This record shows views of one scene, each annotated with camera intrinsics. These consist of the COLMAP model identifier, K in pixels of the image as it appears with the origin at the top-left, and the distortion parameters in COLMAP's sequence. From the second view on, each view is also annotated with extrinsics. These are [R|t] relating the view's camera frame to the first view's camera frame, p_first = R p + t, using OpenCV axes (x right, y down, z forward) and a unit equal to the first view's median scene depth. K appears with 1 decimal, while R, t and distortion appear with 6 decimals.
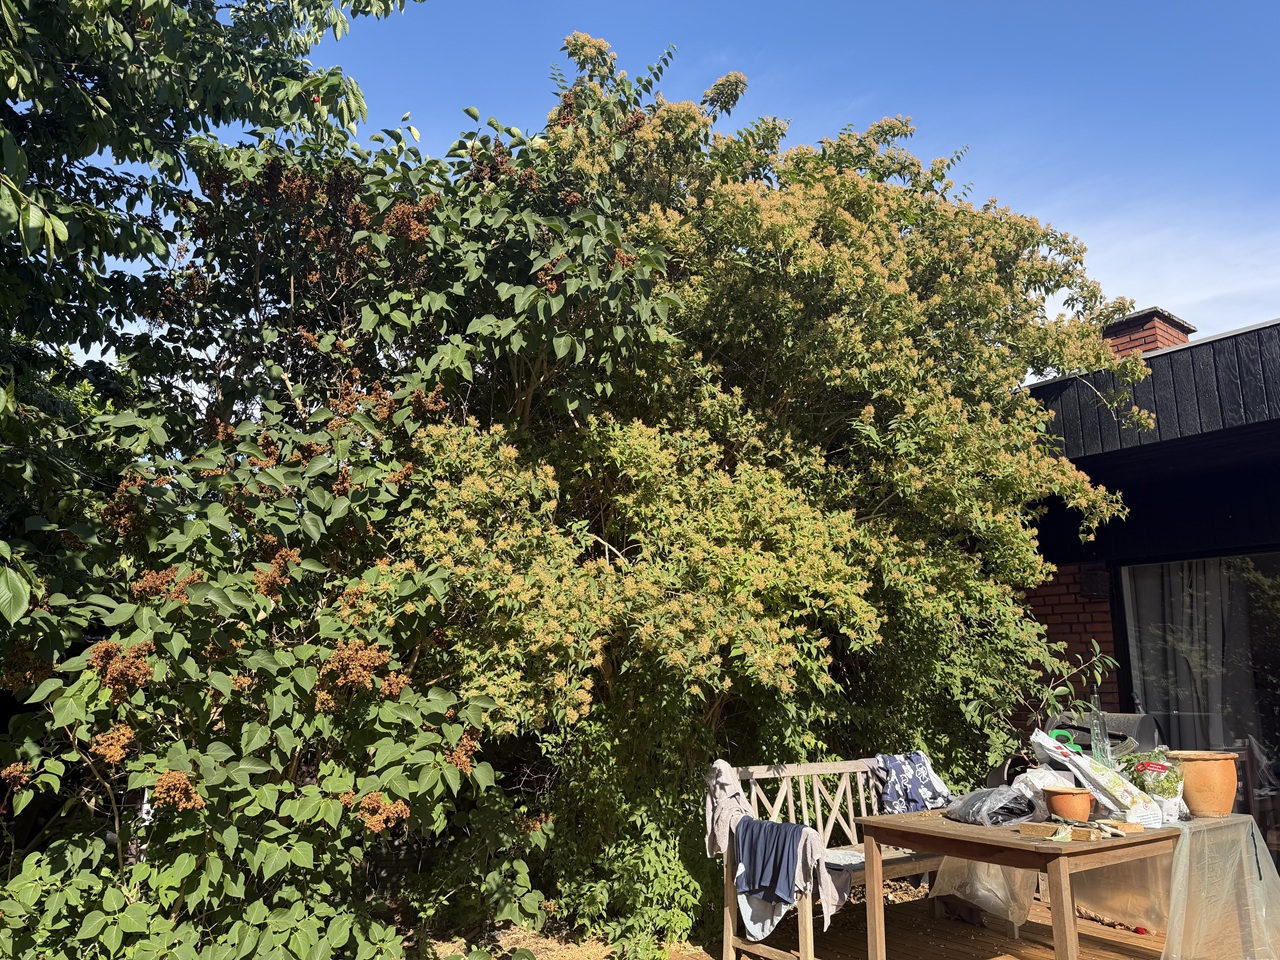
lens RADIAL K [[895.6, 0, 634.9], [0, 895.6, 475.5], [0, 0, 1]] dist [0.161563, -0.291031]
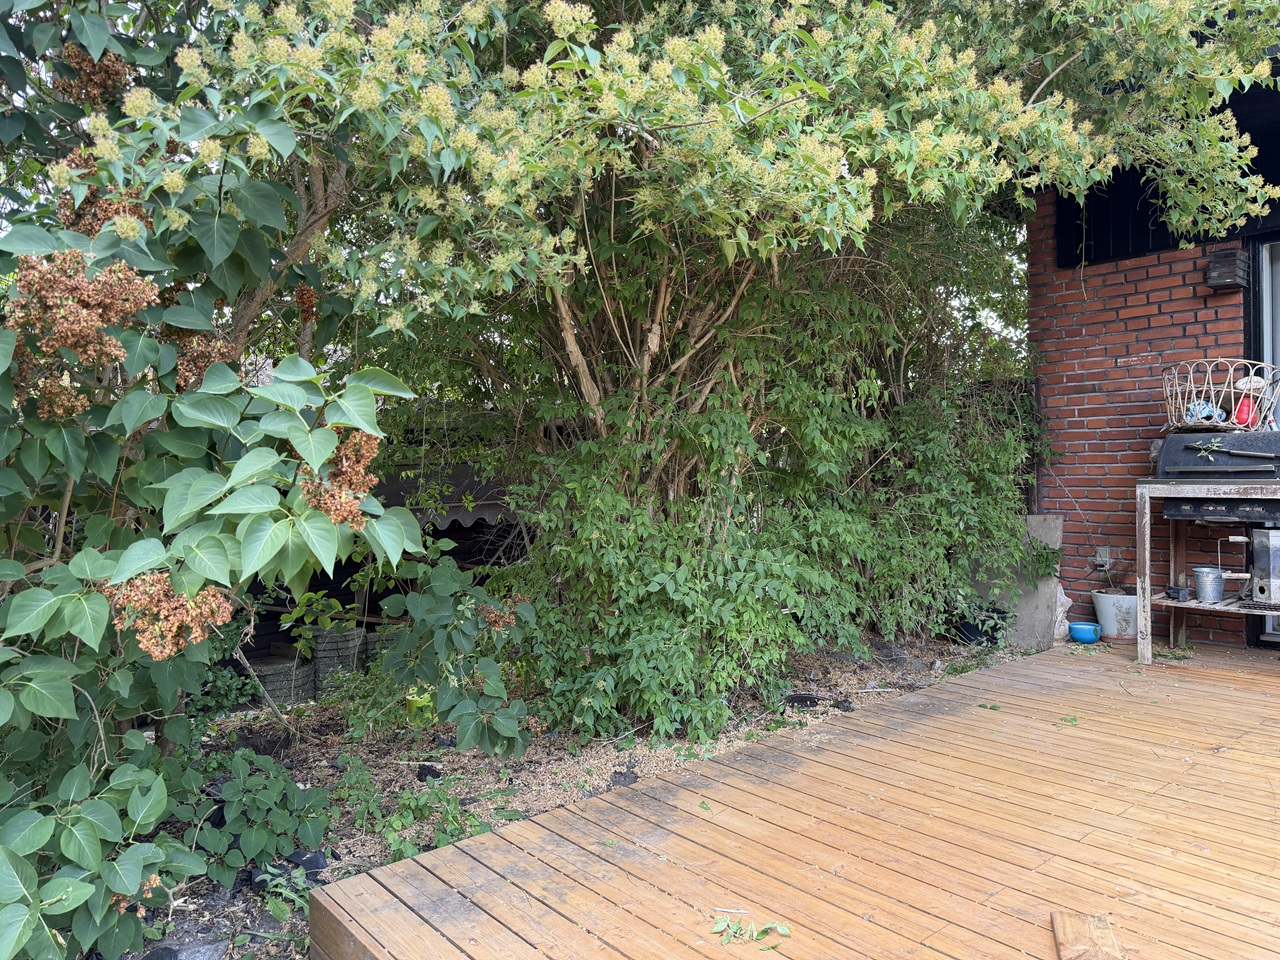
lens RADIAL K [[895.6, 0, 634.9], [0, 895.6, 475.5], [0, 0, 1]] dist [0.161563, -0.291031]
pose [[0.998069, -0.038802, 0.048499, -0.041894], [0.025870, 0.969593, 0.243354, 0.123892], [-0.056467, -0.241629, 0.968724, 0.360224]]
